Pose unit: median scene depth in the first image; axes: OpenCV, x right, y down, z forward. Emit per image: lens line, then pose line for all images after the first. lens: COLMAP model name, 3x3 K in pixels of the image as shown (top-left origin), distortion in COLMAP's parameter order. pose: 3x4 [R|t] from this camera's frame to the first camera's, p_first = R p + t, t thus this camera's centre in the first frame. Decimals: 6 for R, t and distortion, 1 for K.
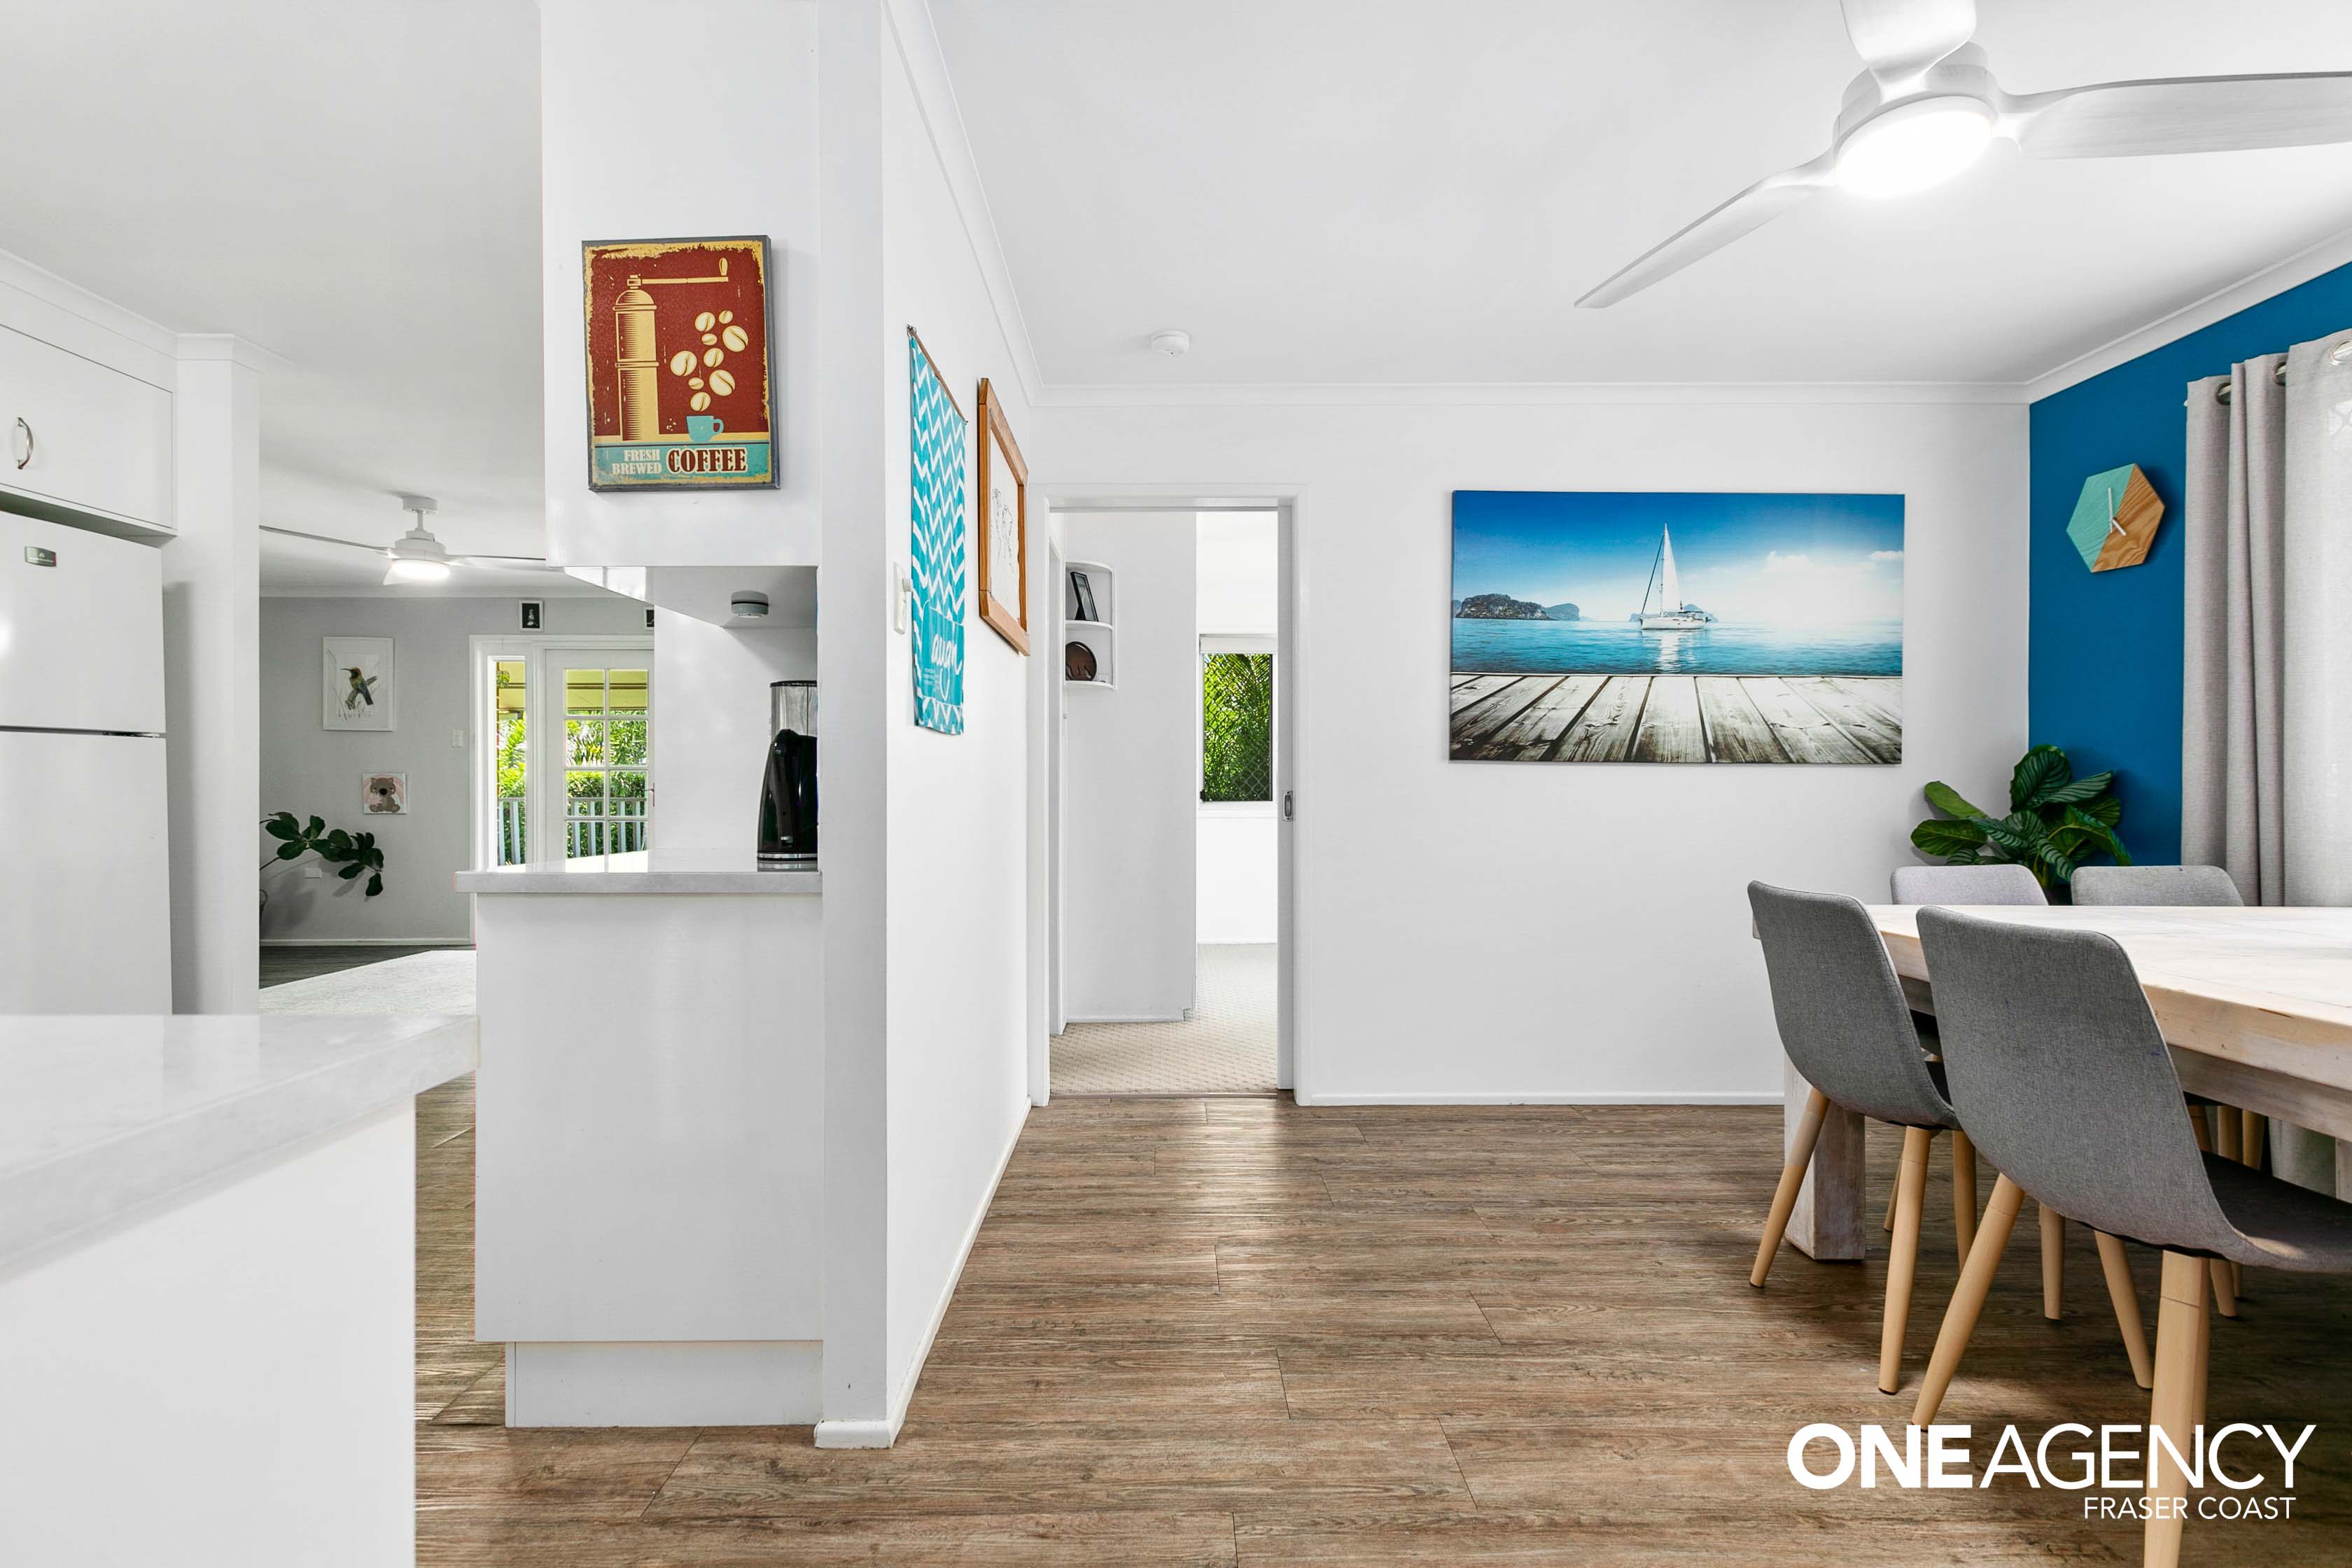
lens RADIAL K [[1076.7, 0, 1174.2], [0, 1076.7, 787.1], [0, 0, 1]] dist [-0.001314, -0.000350]
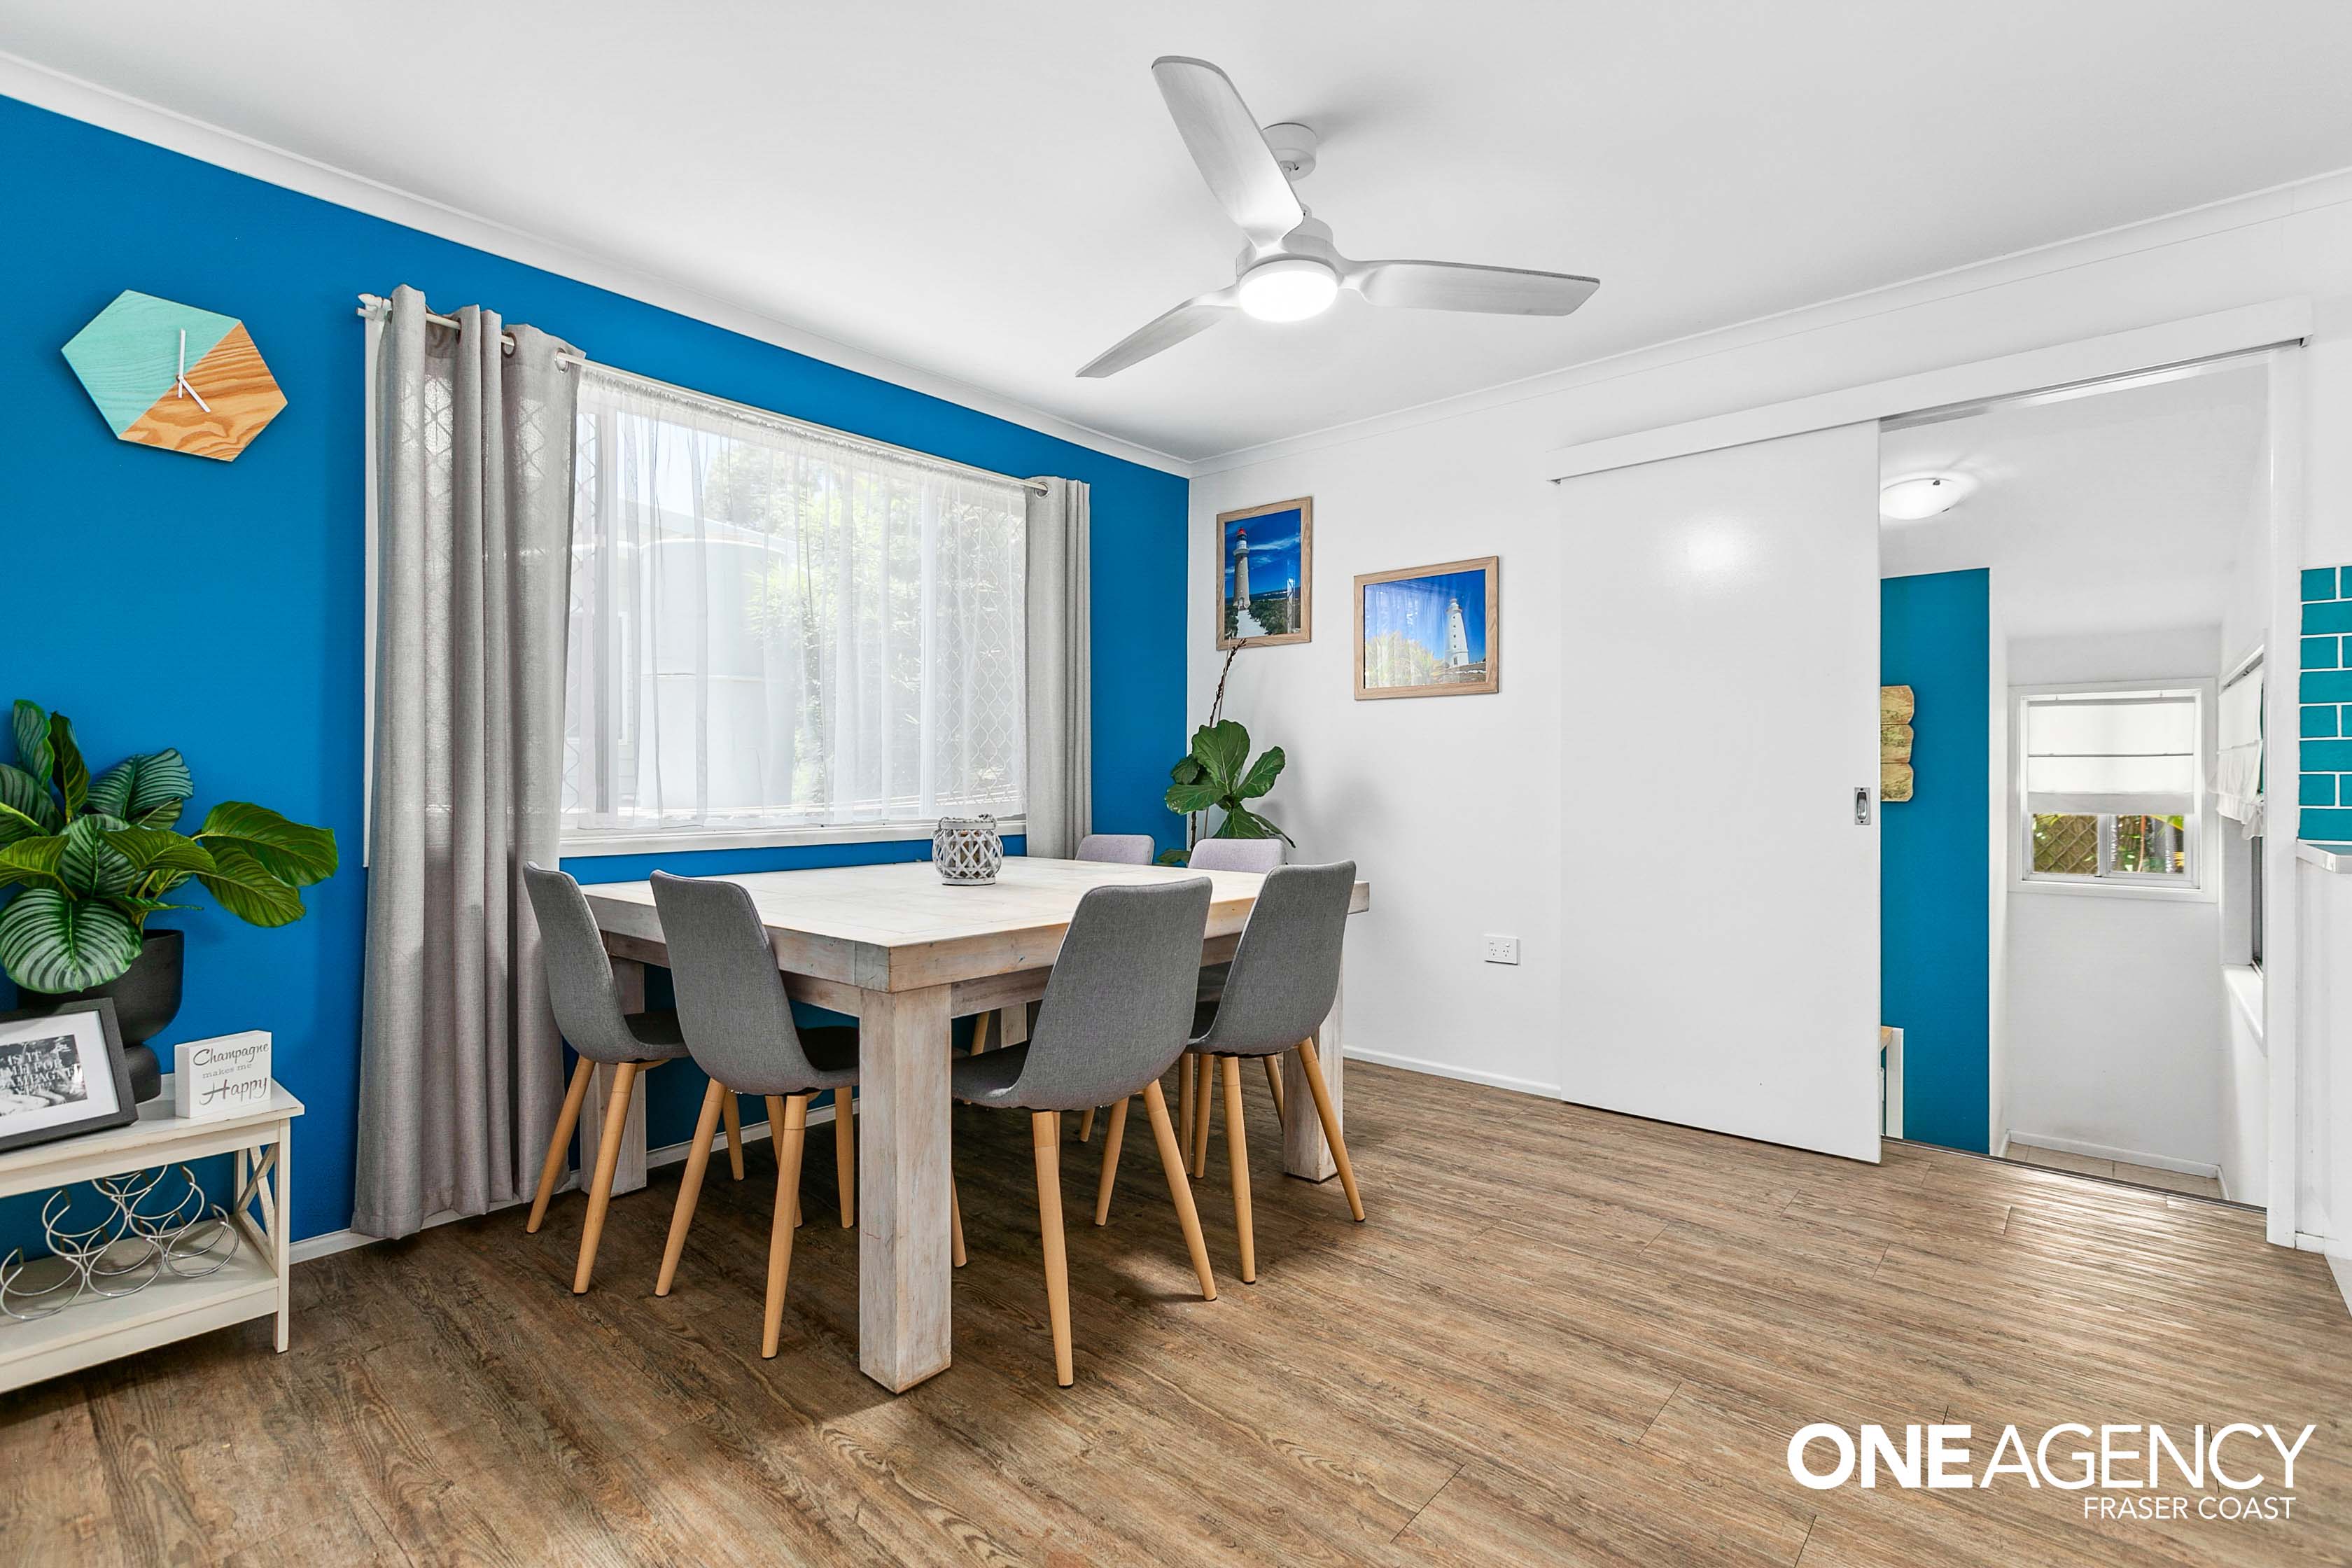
lens RADIAL K [[1076.7, 0, 1172.0], [0, 1076.7, 777.5], [0, 0, 1]] dist [-0.001314, -0.000350]
pose [[-0.748878, 0.002162, 0.662705, -0.027698], [0.001037, 0.999997, -0.002091, 0.002699], [-0.662707, -0.000879, -0.748878, 0.734469]]
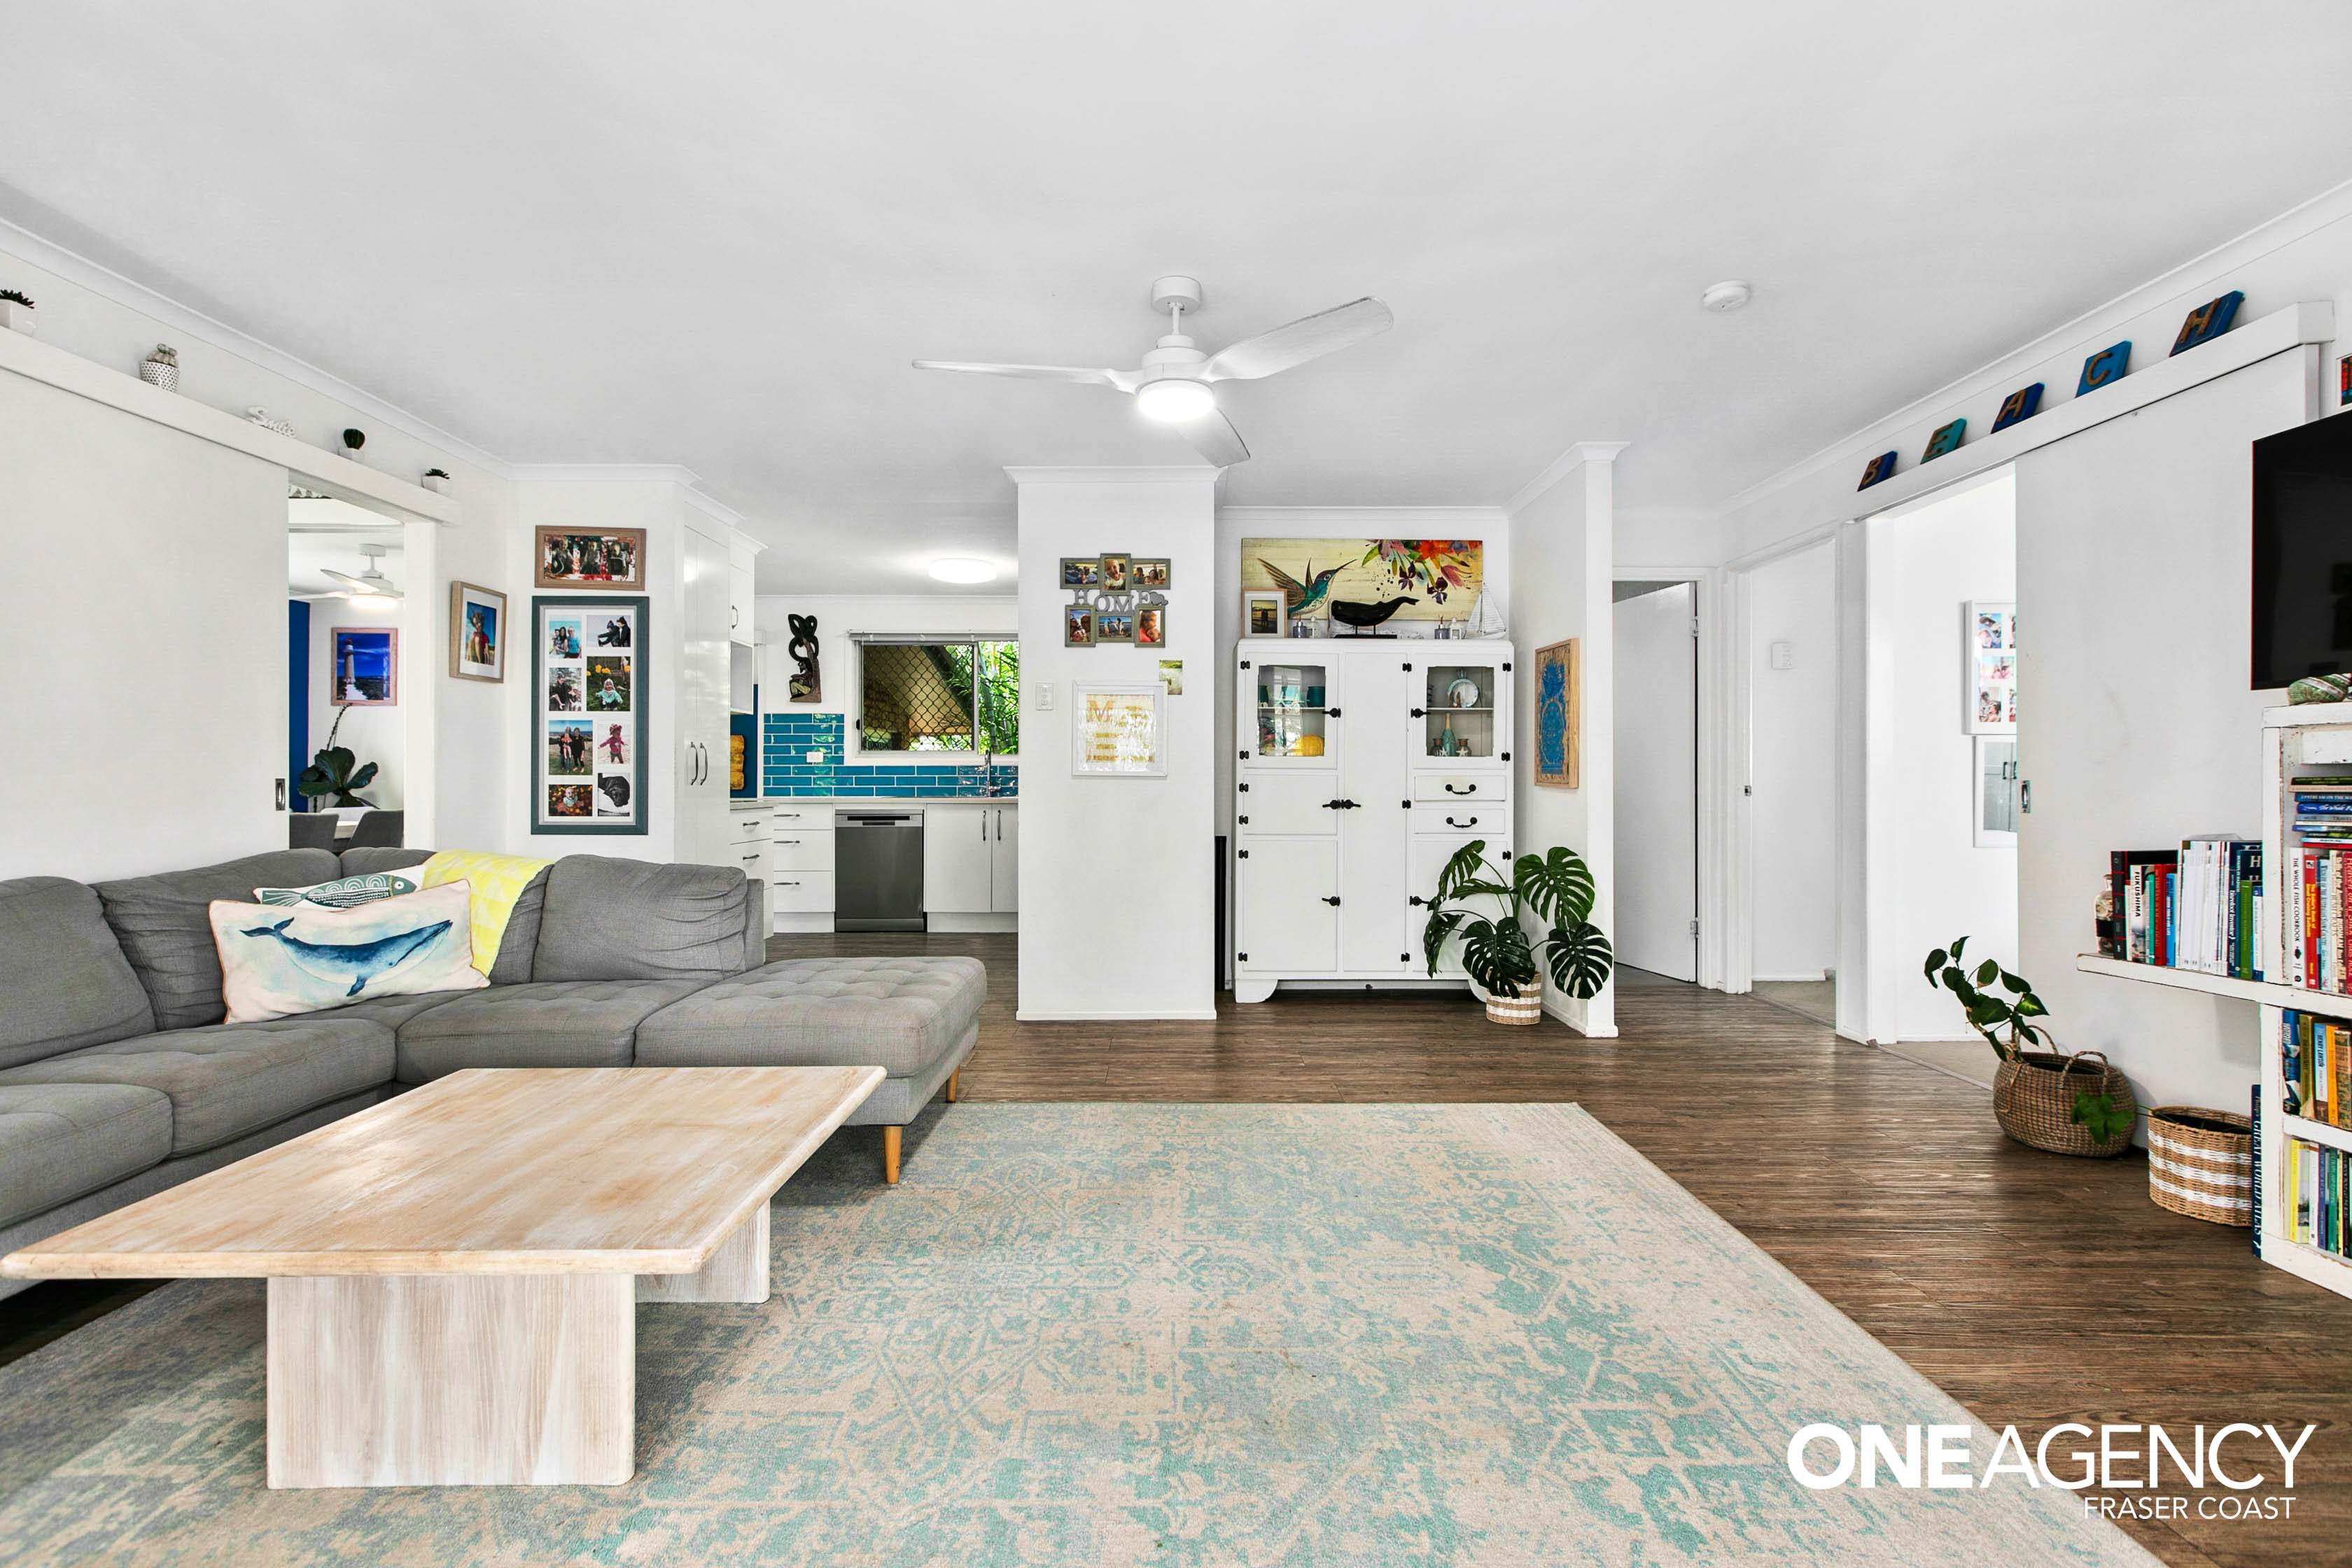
lens RADIAL K [[1076.7, 0, 1180.4], [0, 1076.7, 777.3], [0, 0, 1]] dist [-0.001314, -0.000350]
pose [[-0.999998, 0.001969, -0.000729, -0.415007], [0.001971, 0.999996, -0.002150, 0.004224], [0.000724, -0.002152, -0.999997, 1.238666]]
